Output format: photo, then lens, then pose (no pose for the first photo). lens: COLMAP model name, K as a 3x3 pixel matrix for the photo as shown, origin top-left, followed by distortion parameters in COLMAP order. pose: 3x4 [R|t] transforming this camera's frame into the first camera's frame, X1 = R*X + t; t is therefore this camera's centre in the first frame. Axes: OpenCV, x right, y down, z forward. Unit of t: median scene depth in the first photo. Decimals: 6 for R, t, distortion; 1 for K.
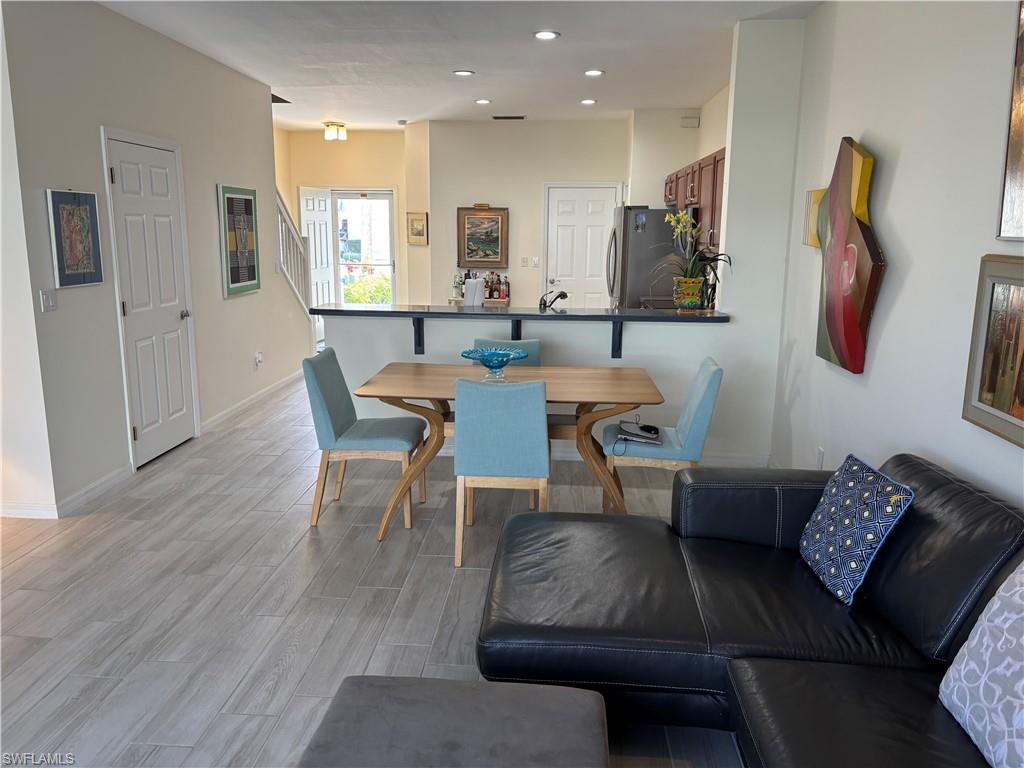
lens RADIAL K [[779.5, 0, 508.9], [0, 779.5, 390.8], [0, 0, 1]] dist [0.037941, -0.041636]
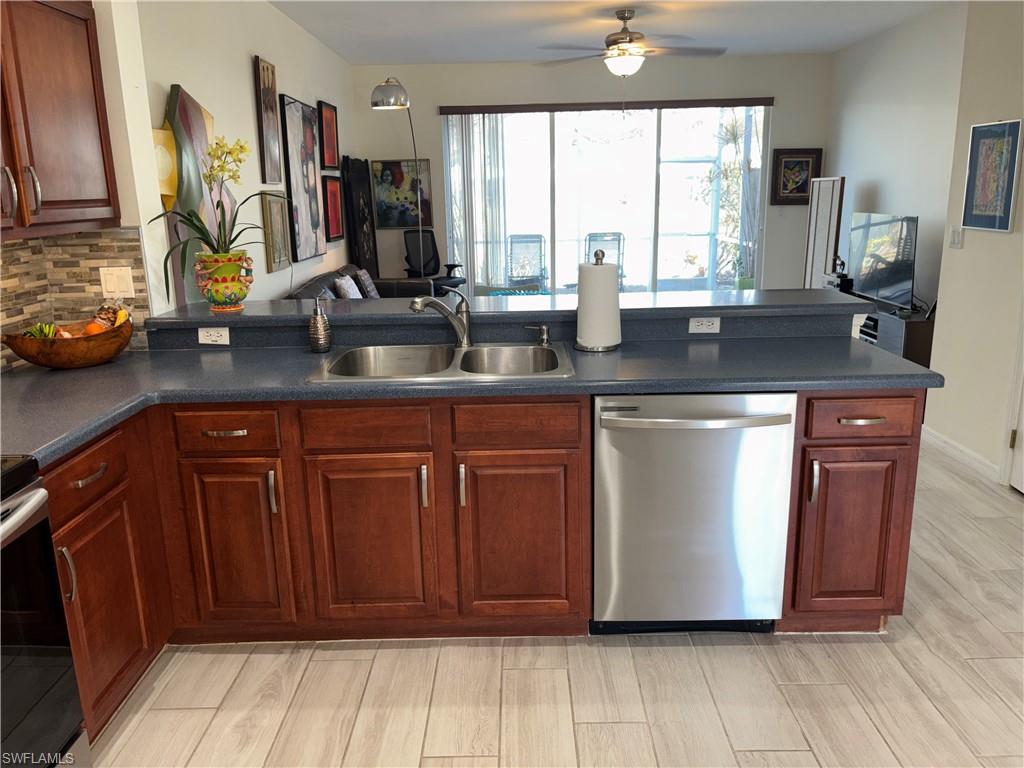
lens RADIAL K [[779.5, 0, 509.1], [0, 779.5, 374.4], [0, 0, 1]] dist [0.037941, -0.041636]
pose [[-0.997942, 0.024345, -0.059330, 0.027862], [-0.003055, 0.906047, 0.423166, -0.176162], [0.064058, 0.422477, -0.904107, 0.898556]]
